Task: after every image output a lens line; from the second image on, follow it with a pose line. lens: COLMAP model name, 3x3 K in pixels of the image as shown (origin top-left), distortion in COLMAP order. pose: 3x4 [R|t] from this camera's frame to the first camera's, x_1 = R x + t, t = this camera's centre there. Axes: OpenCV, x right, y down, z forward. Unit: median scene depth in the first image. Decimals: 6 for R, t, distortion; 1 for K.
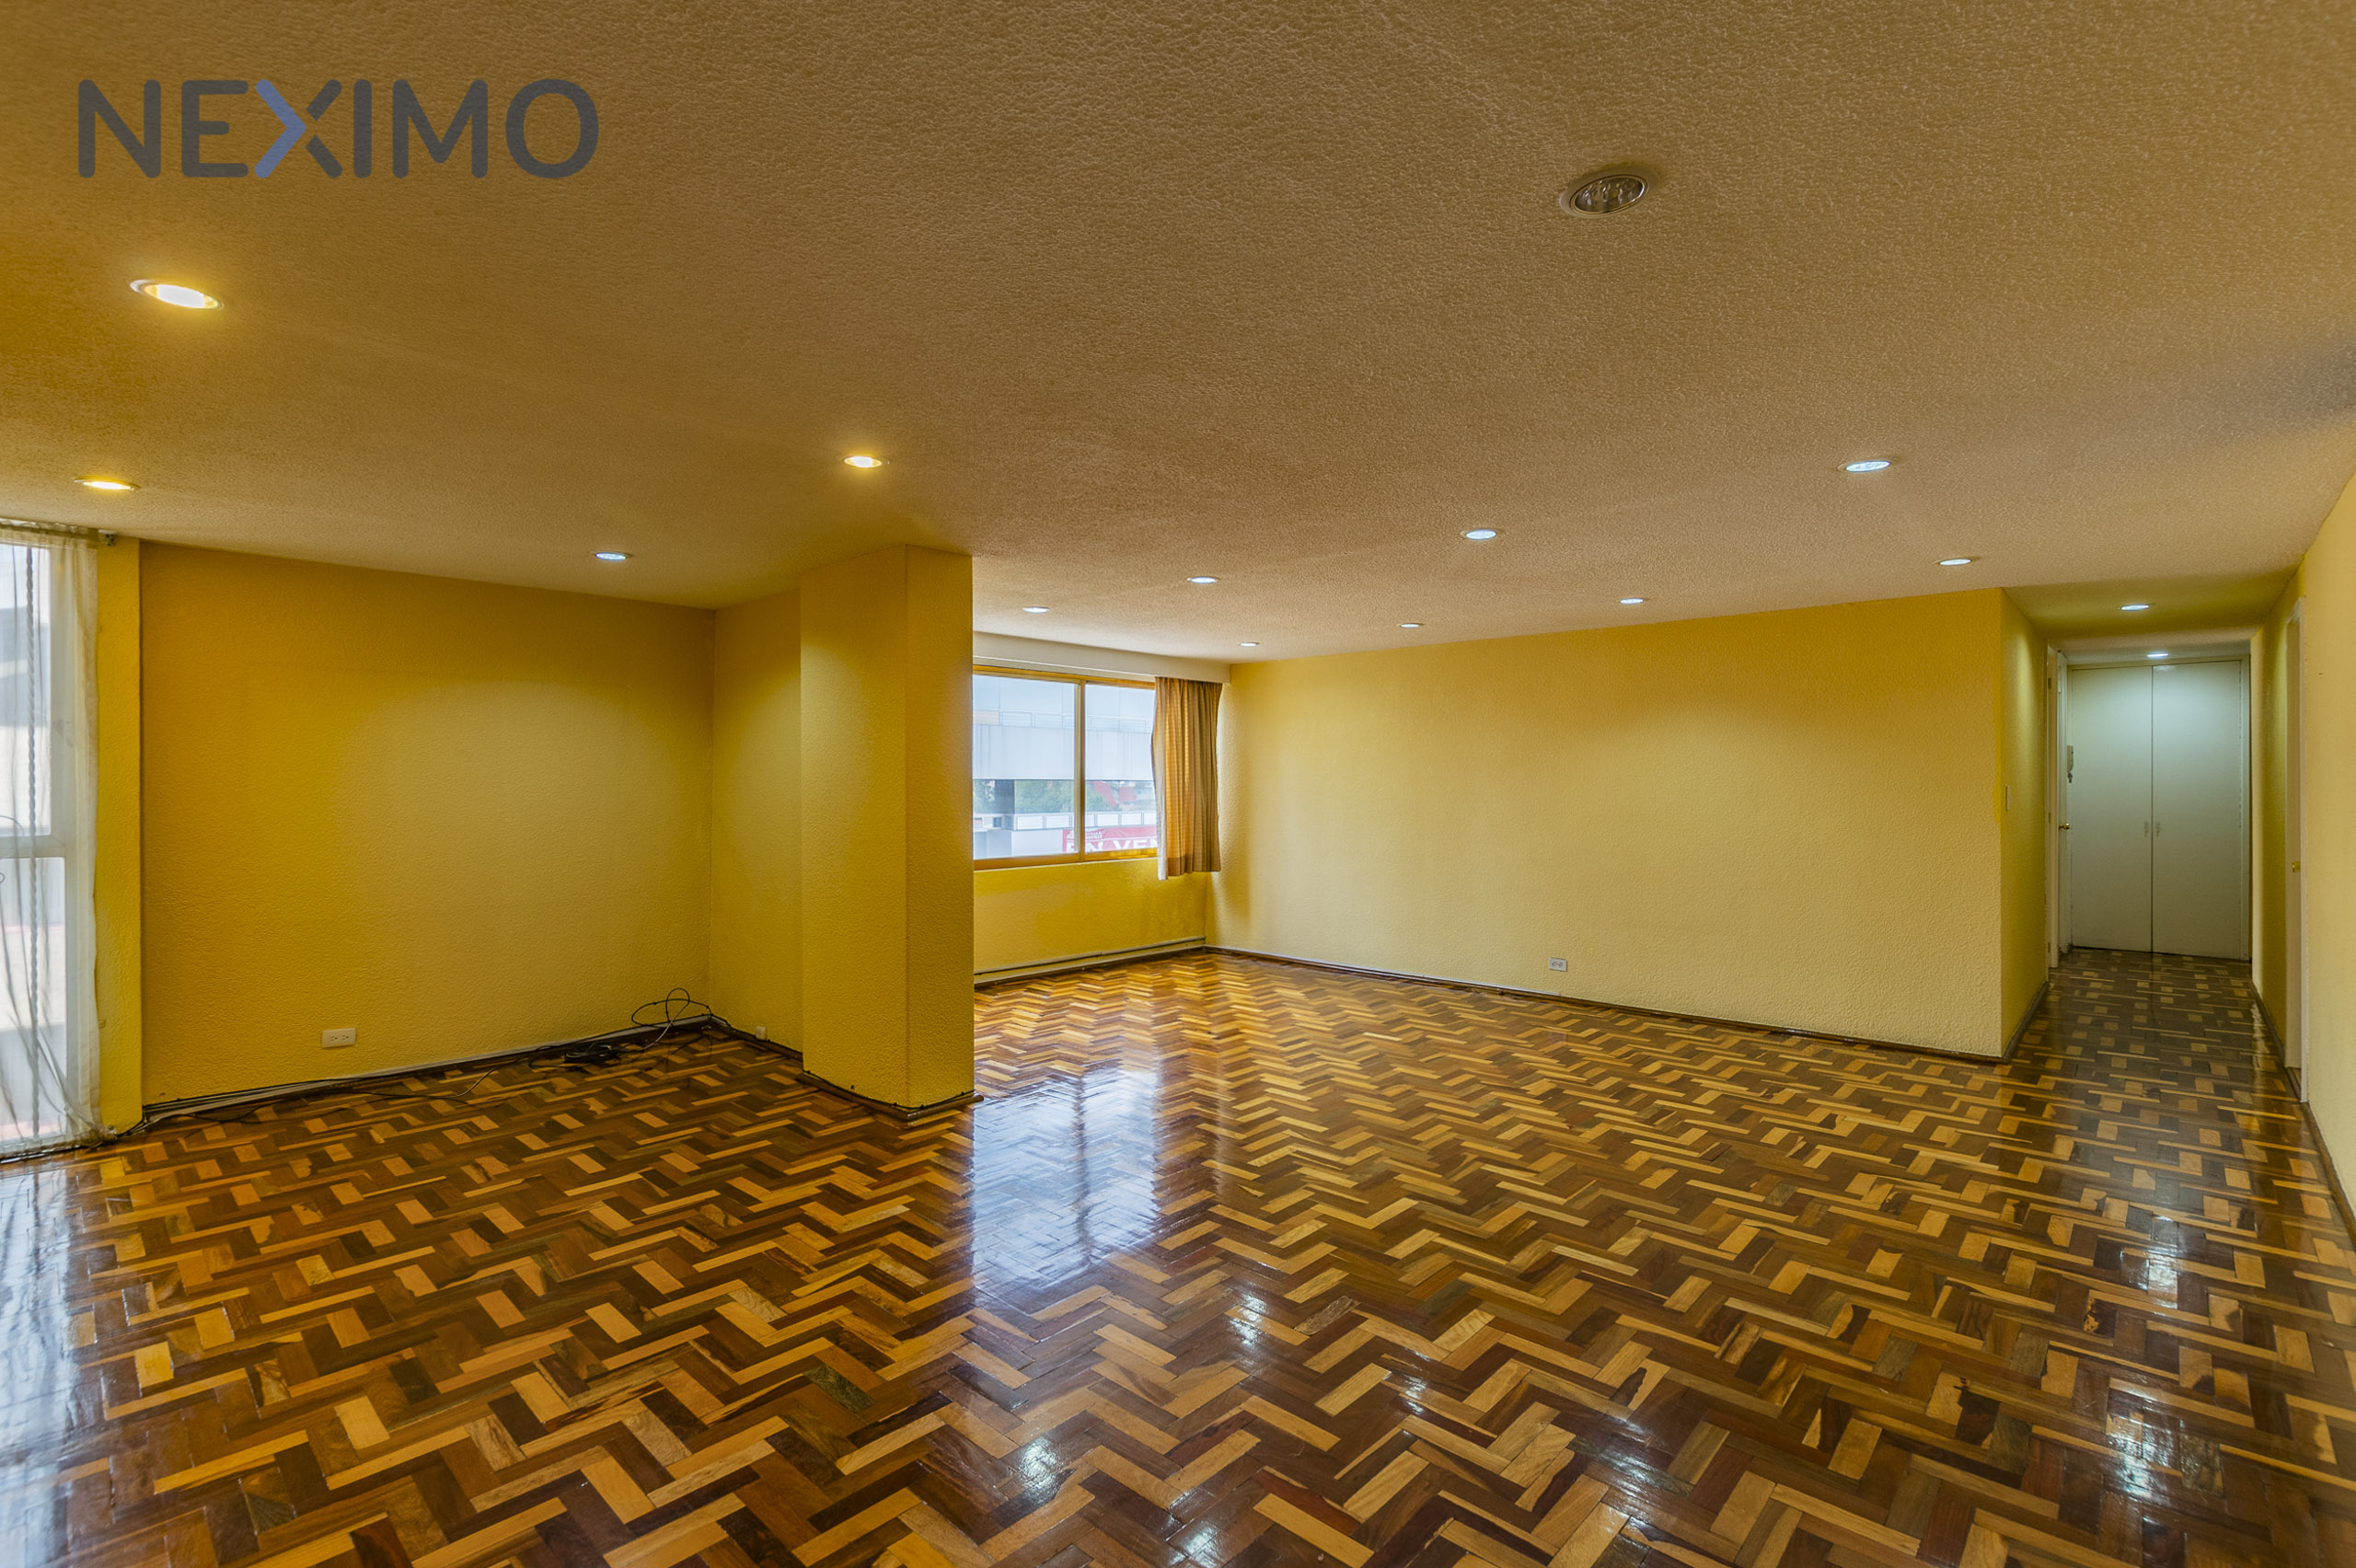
lens RADIAL K [[1066.2, 0, 1178.0], [0, 1066.2, 784.0], [0, 0, 1]] dist [-0.001935, -0.001162]
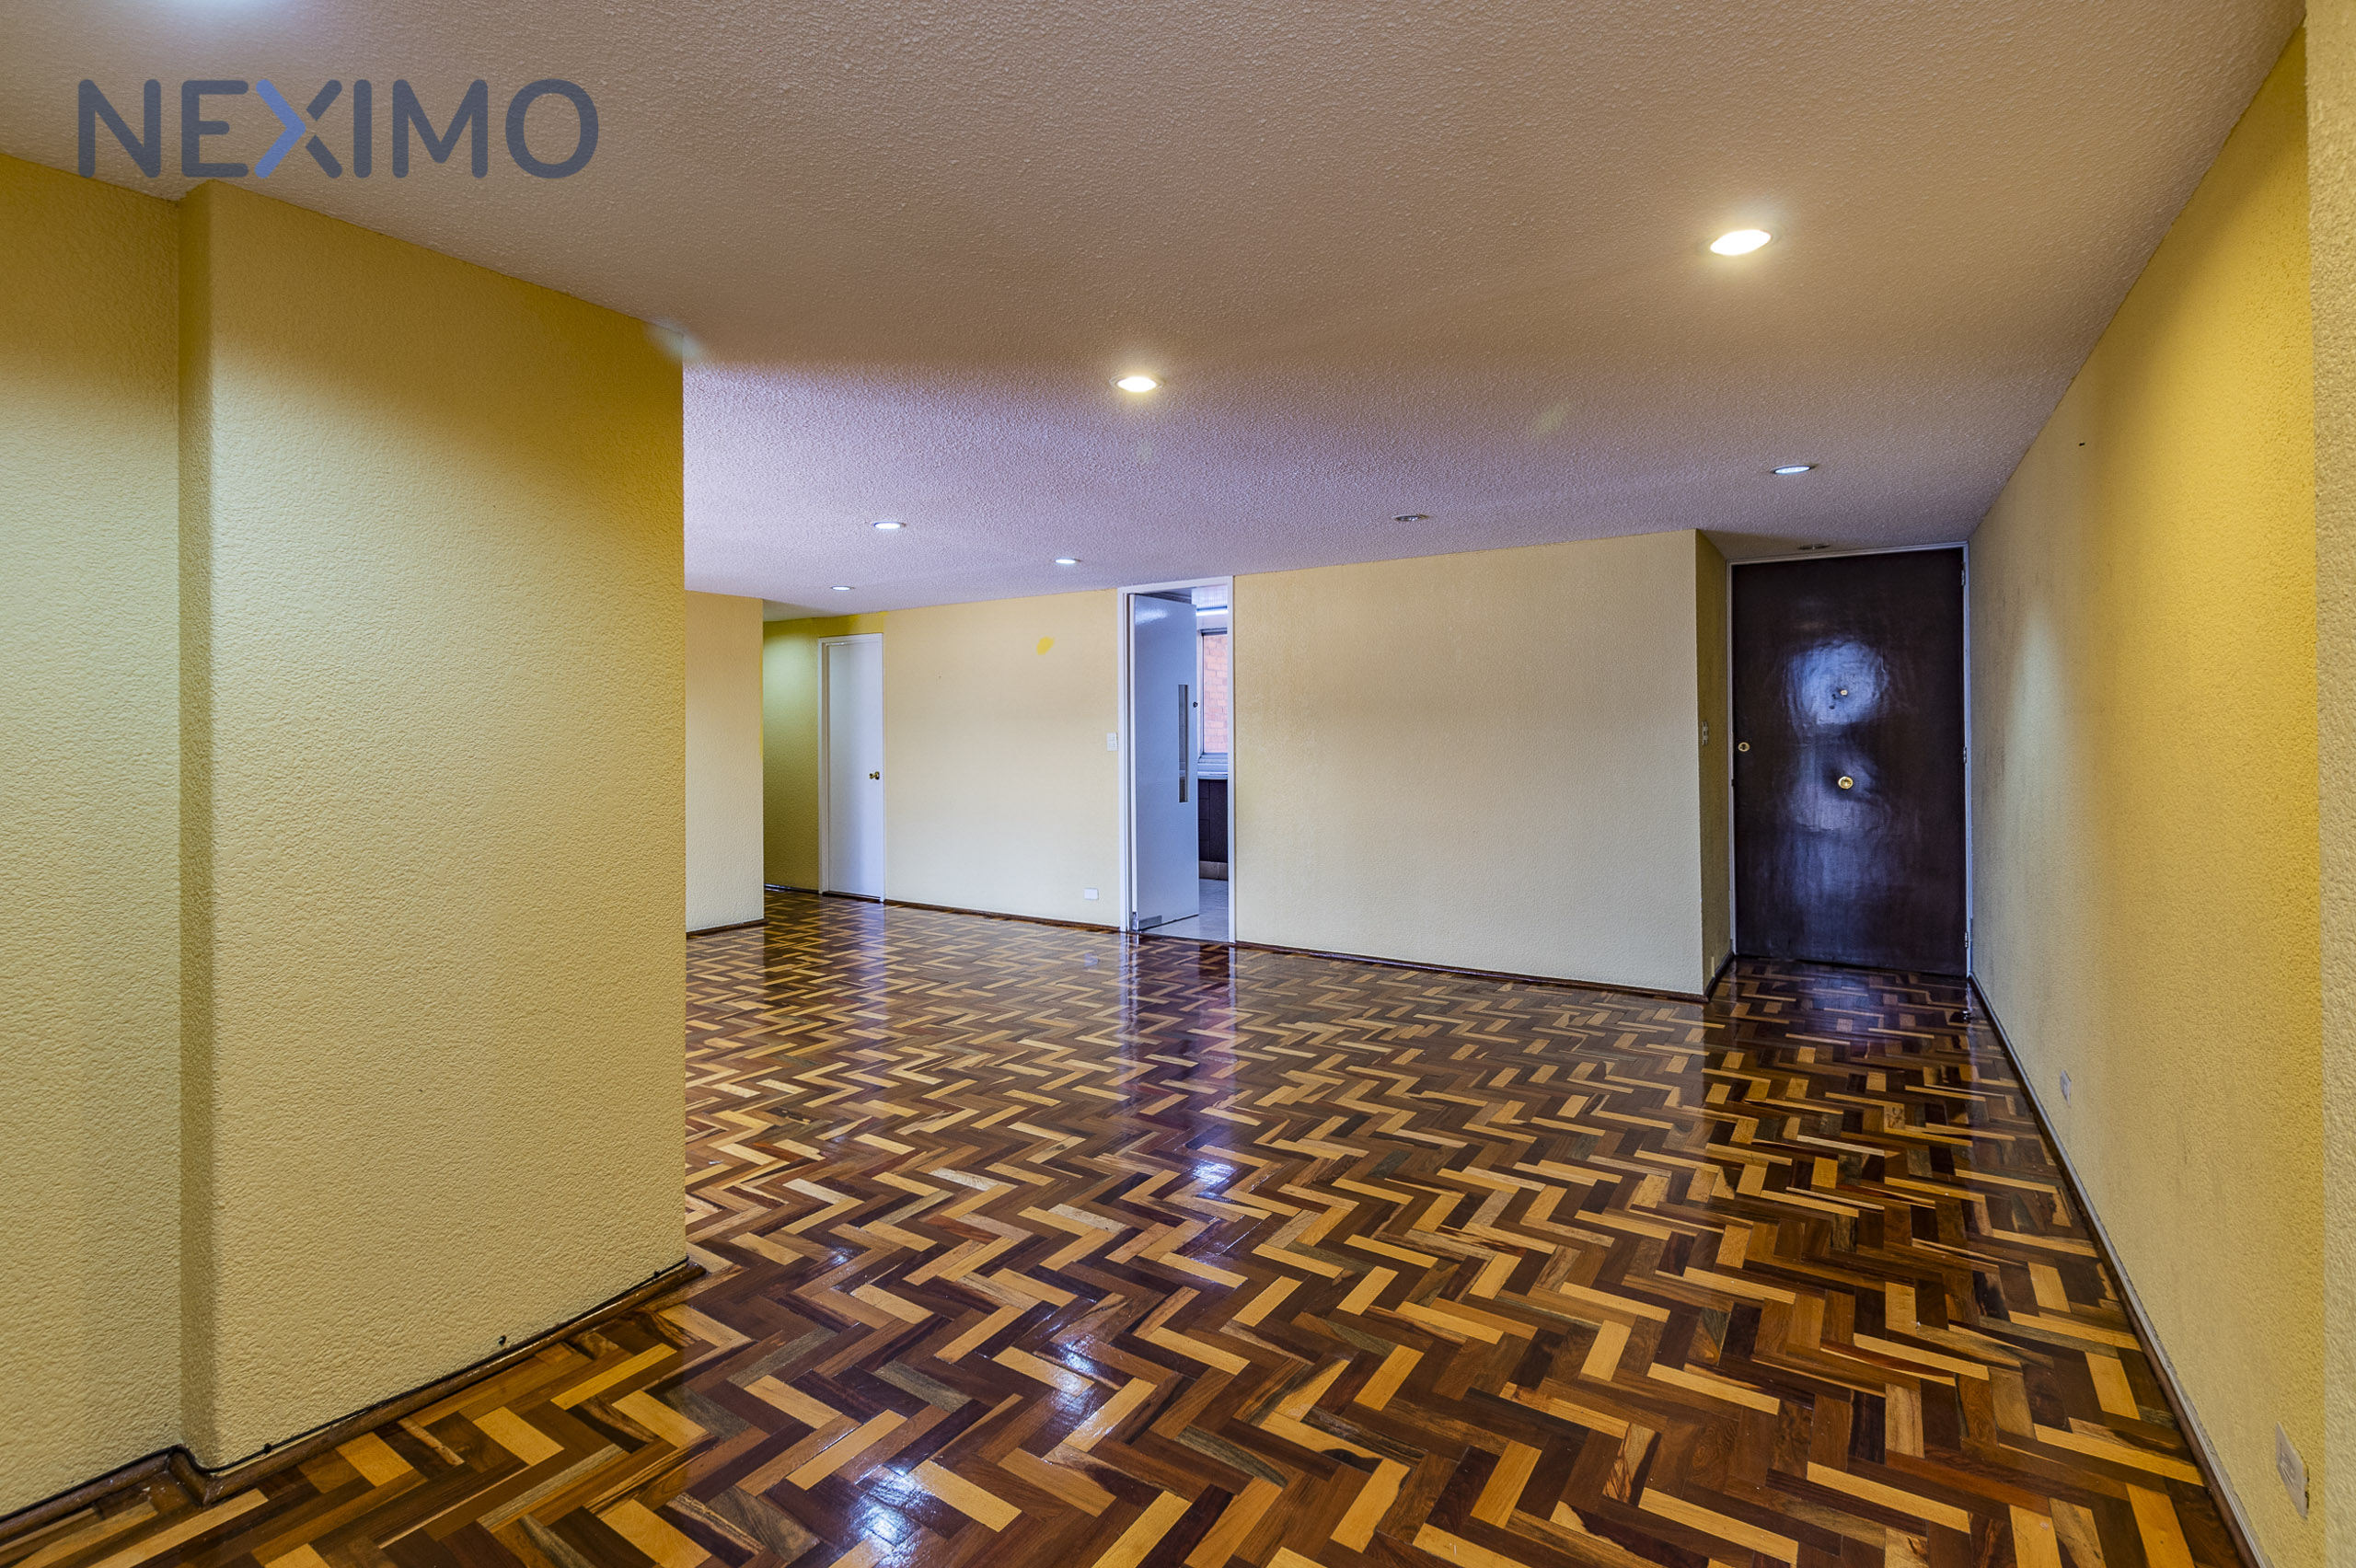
lens RADIAL K [[1066.2, 0, 1178.0], [0, 1066.2, 784.0], [0, 0, 1]] dist [-0.001935, -0.001162]
pose [[-0.164972, -0.046058, 0.985222, -1.348690], [0.011110, 0.998759, 0.048551, 0.015033], [-0.986236, 0.018956, -0.164256, 1.259219]]
